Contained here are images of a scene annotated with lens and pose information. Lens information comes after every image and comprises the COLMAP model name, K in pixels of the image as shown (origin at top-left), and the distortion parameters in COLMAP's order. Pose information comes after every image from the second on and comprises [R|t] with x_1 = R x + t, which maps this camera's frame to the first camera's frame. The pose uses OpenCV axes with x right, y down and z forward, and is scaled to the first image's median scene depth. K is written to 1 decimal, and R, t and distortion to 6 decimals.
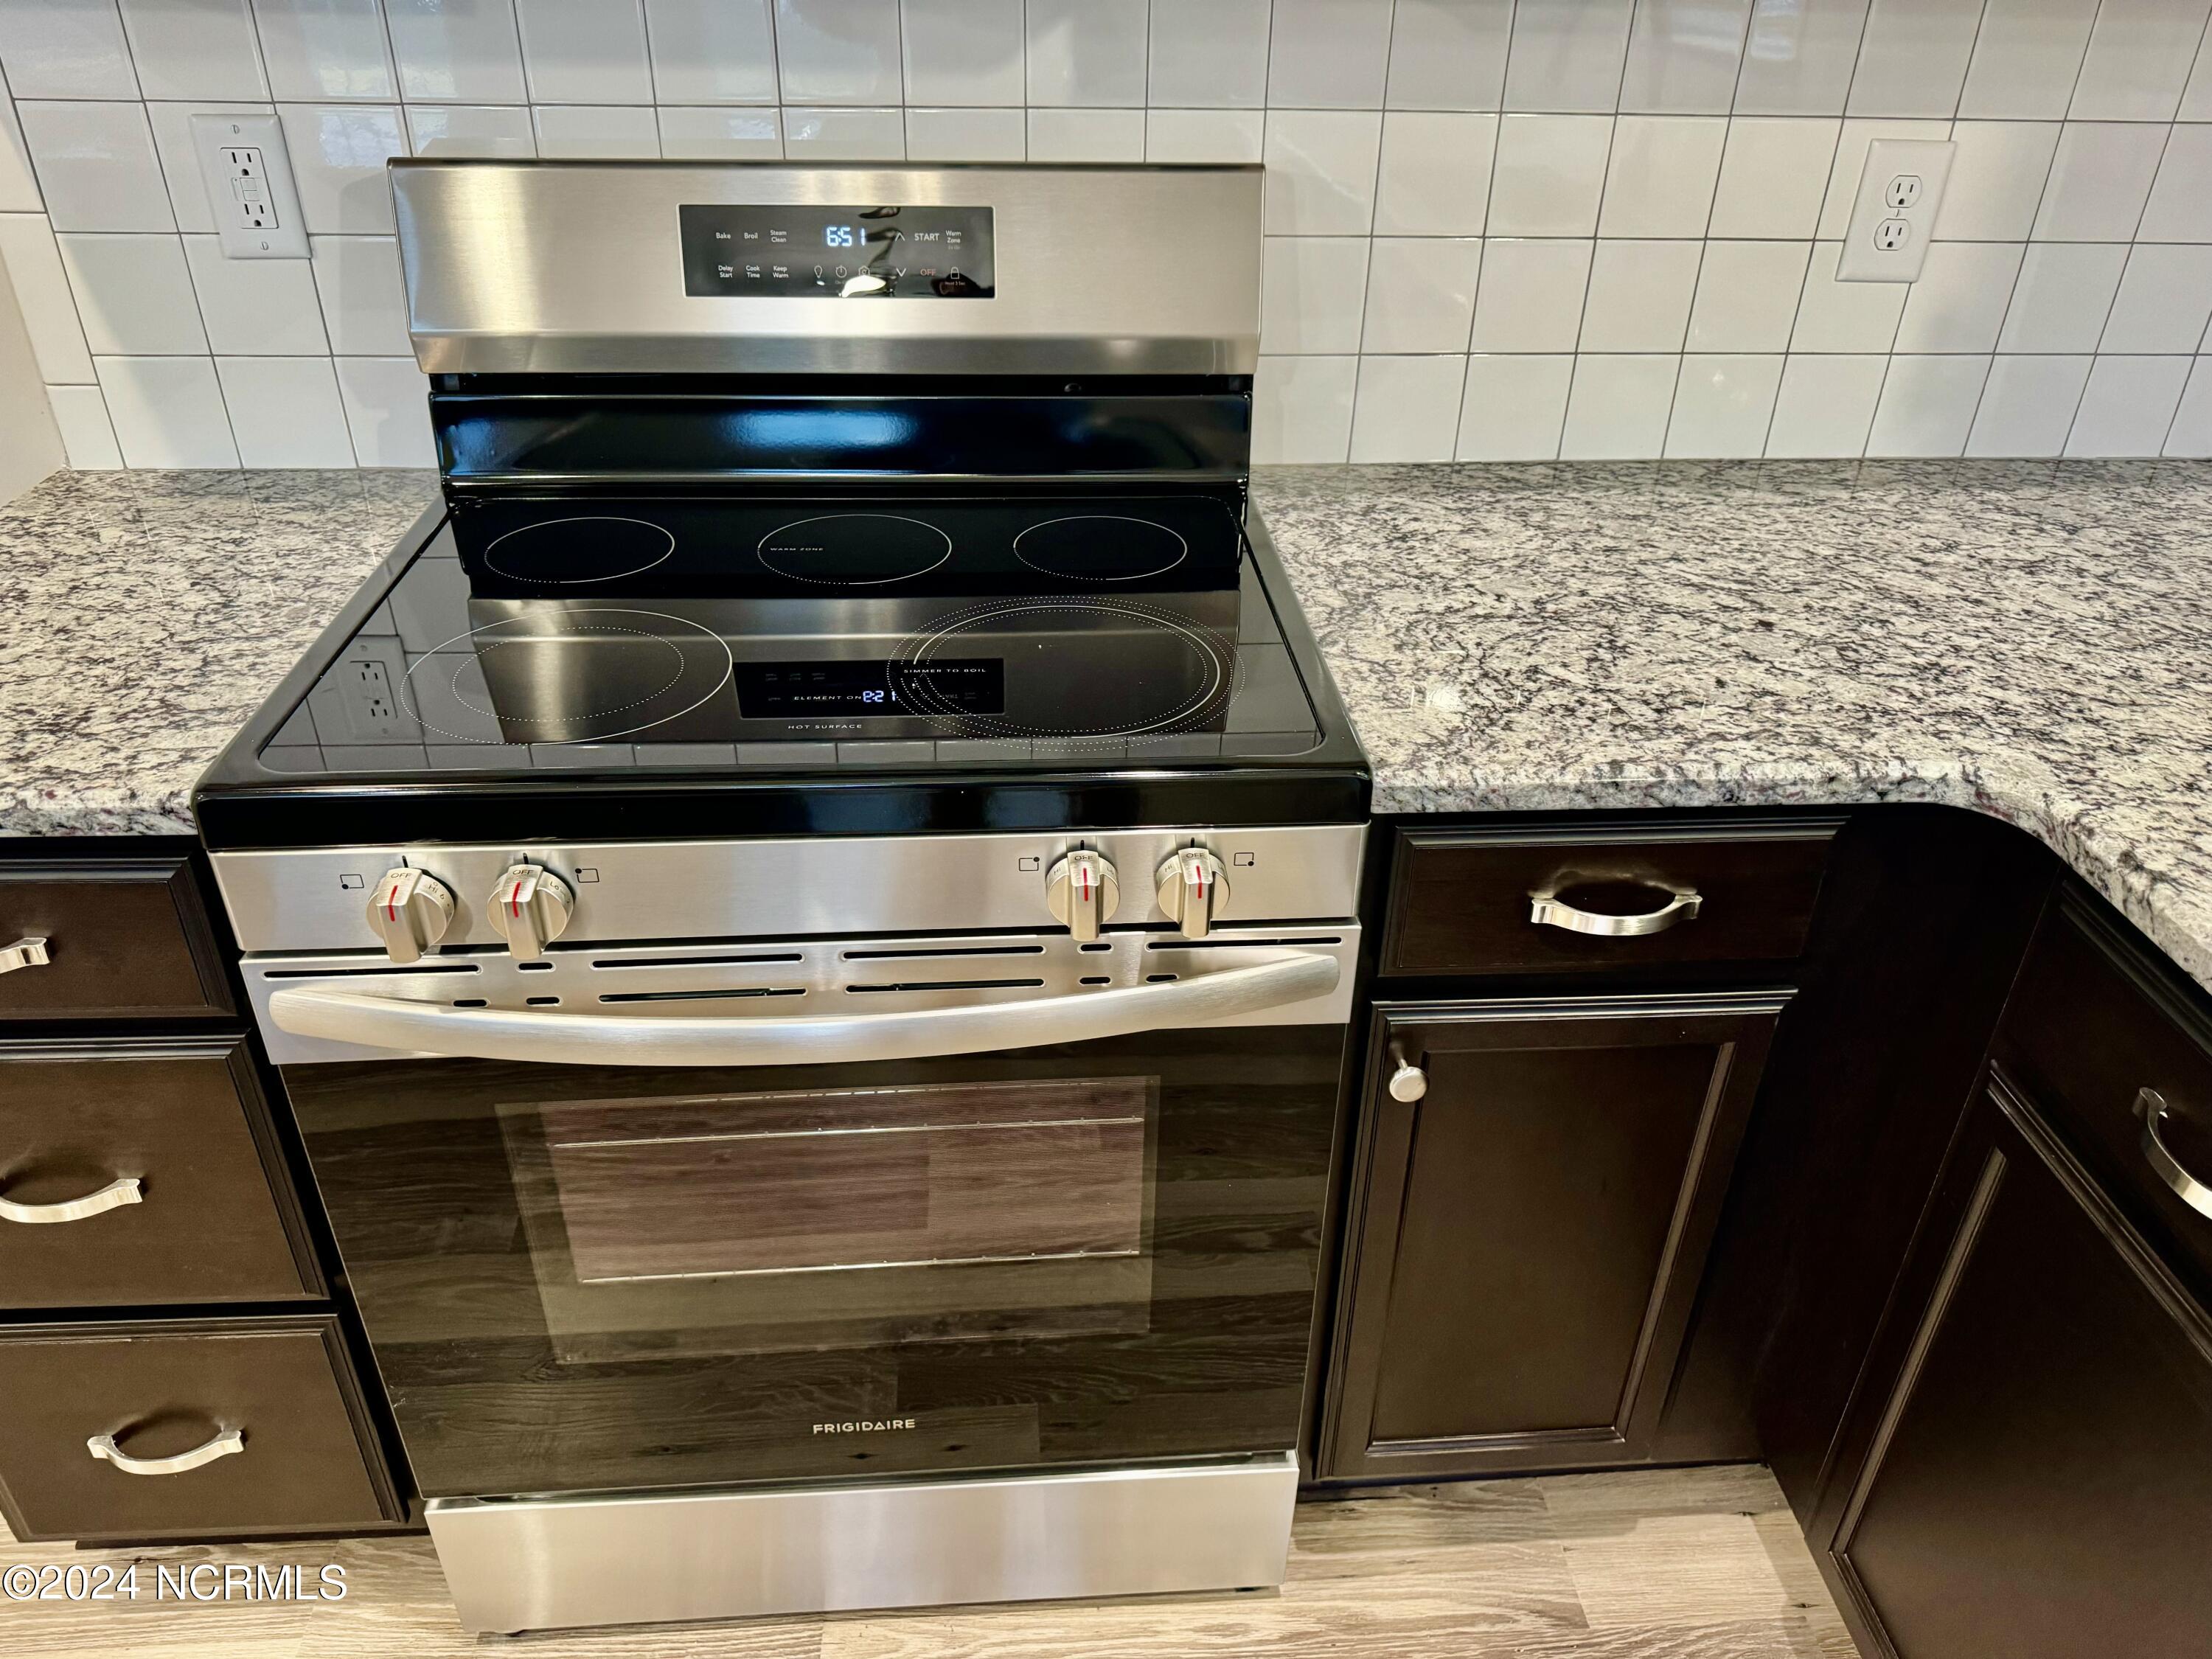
lens RADIAL K [[1571.9, 0, 1122.5], [0, 1571.9, 820.7], [0, 0, 1]] dist [0.032272, -0.052703]
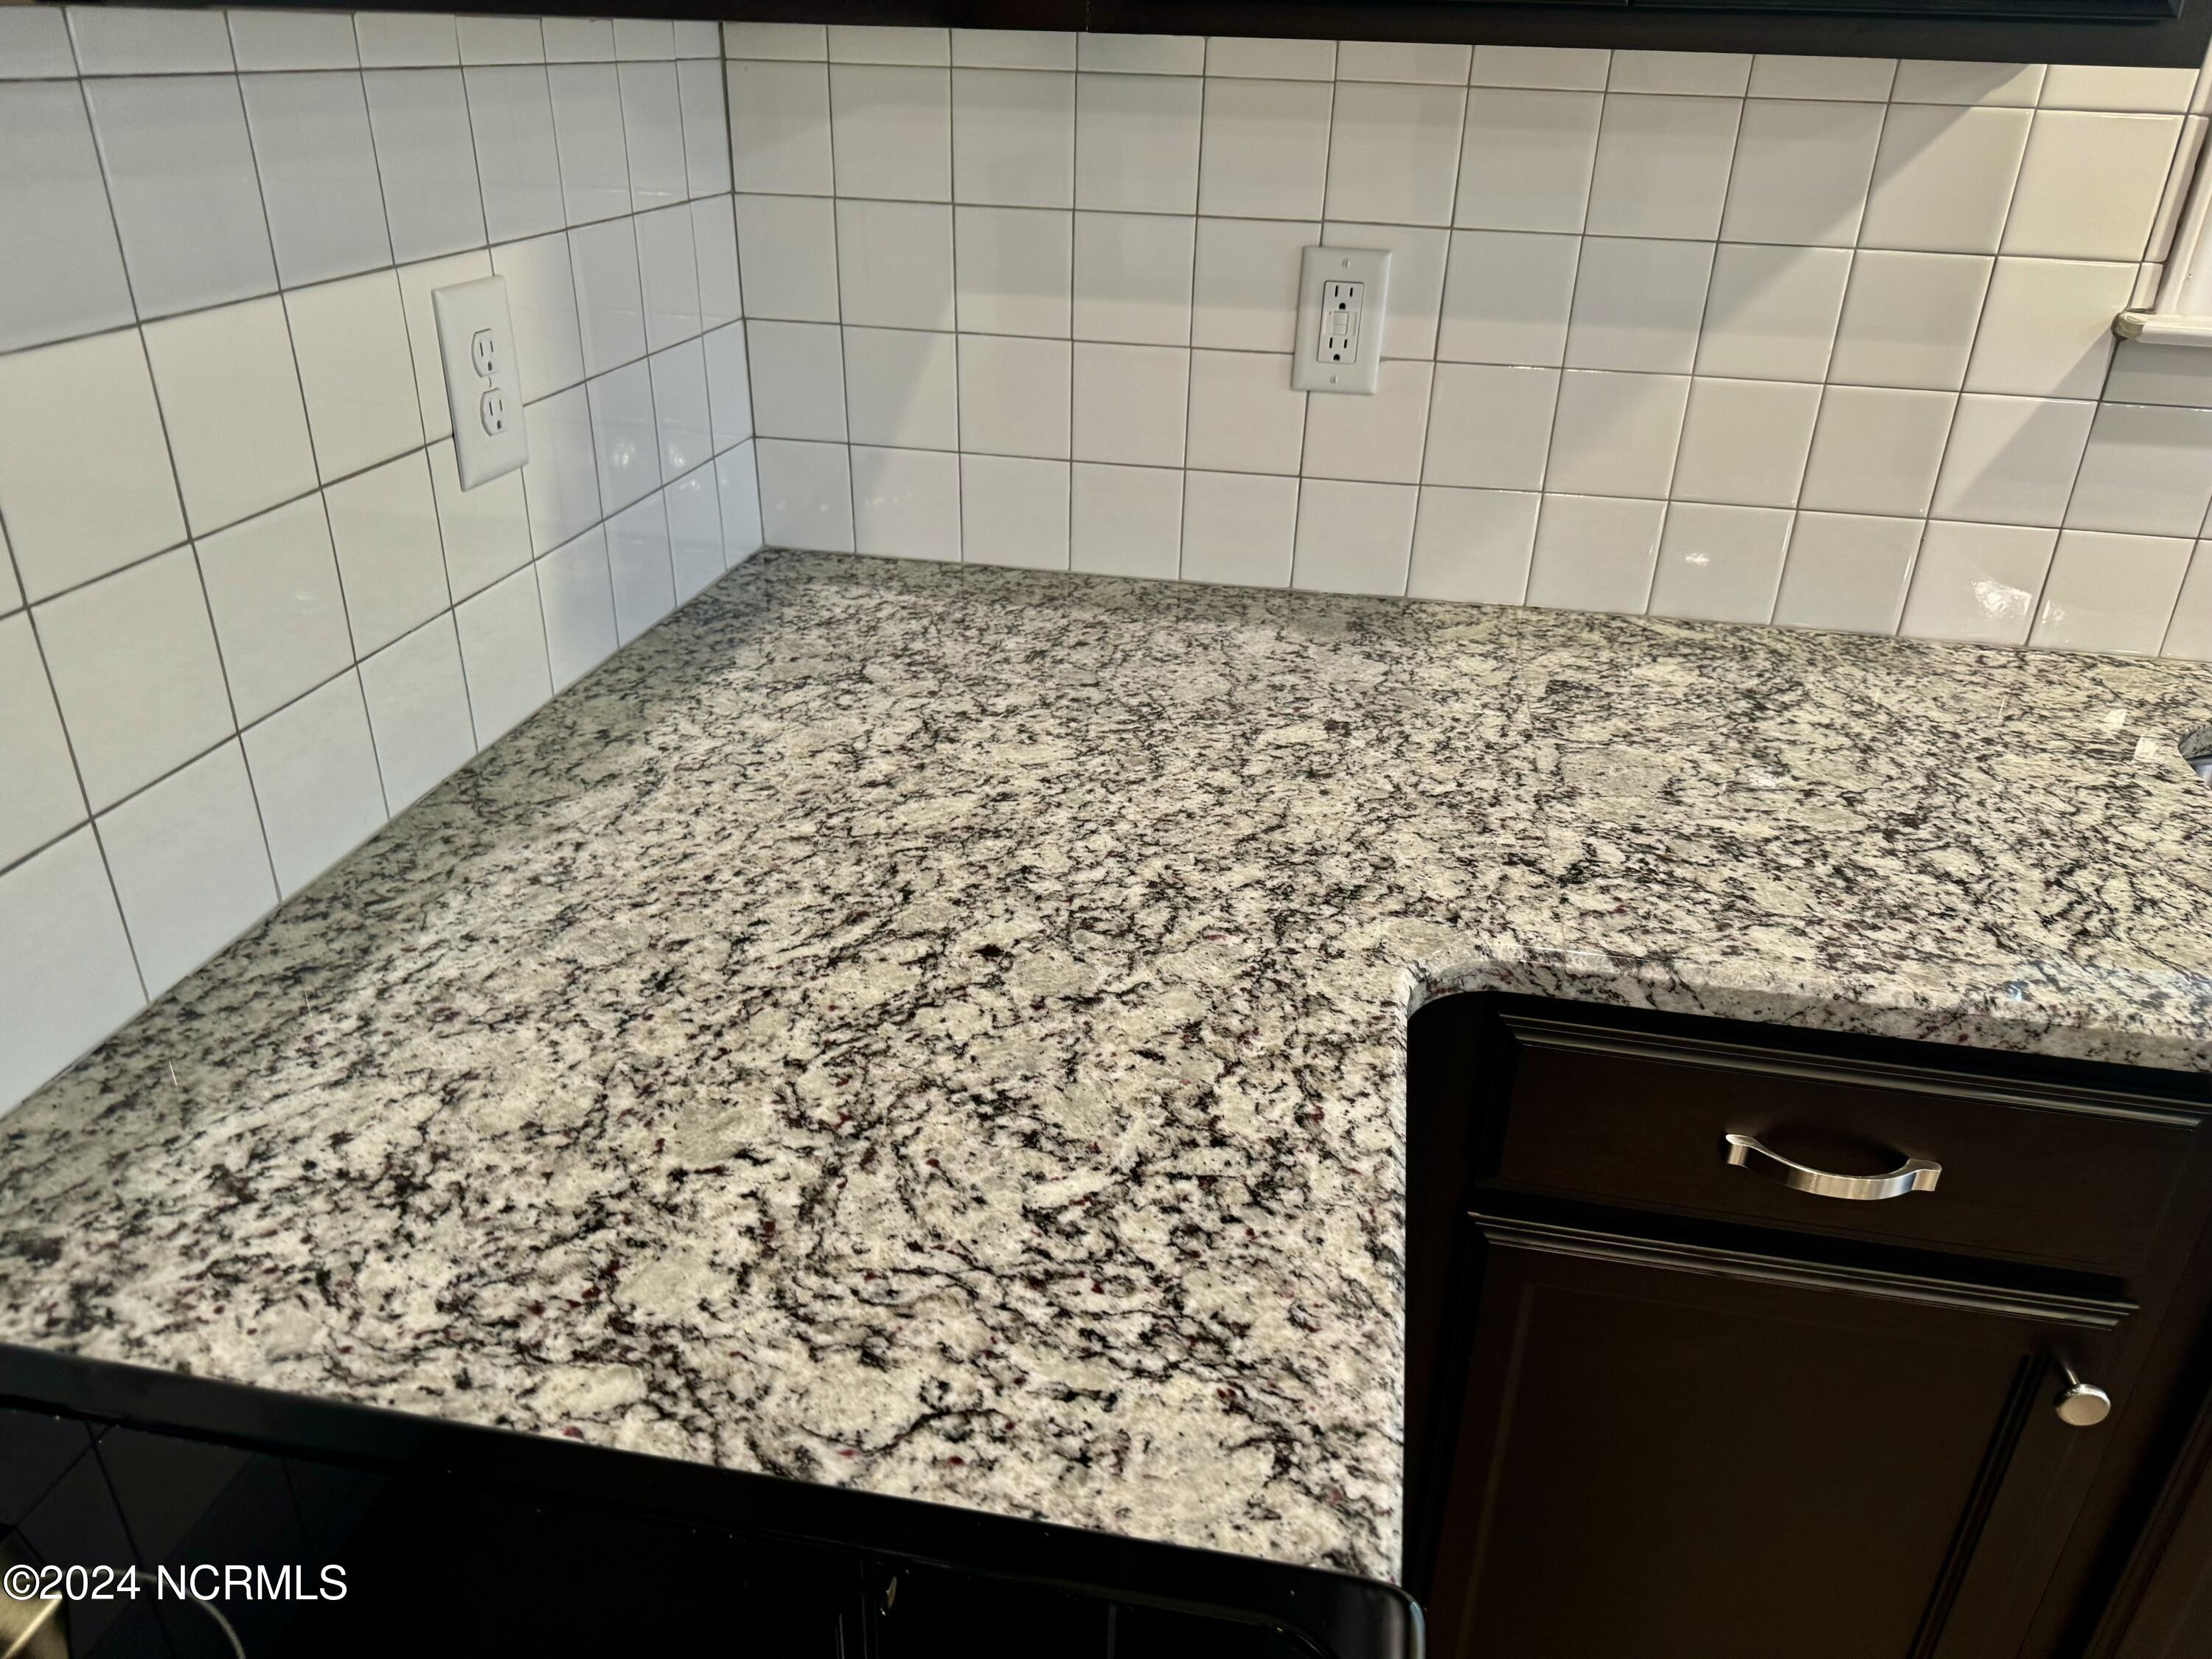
lens RADIAL K [[1571.9, 0, 1113.3], [0, 1571.9, 831.3], [0, 0, 1]] dist [0.032272, -0.052703]
pose [[0.250972, -0.449533, 0.857282, -0.164515], [0.476329, 0.828336, 0.294908, -0.364482], [-0.842689, 0.334335, 0.422015, 0.663948]]
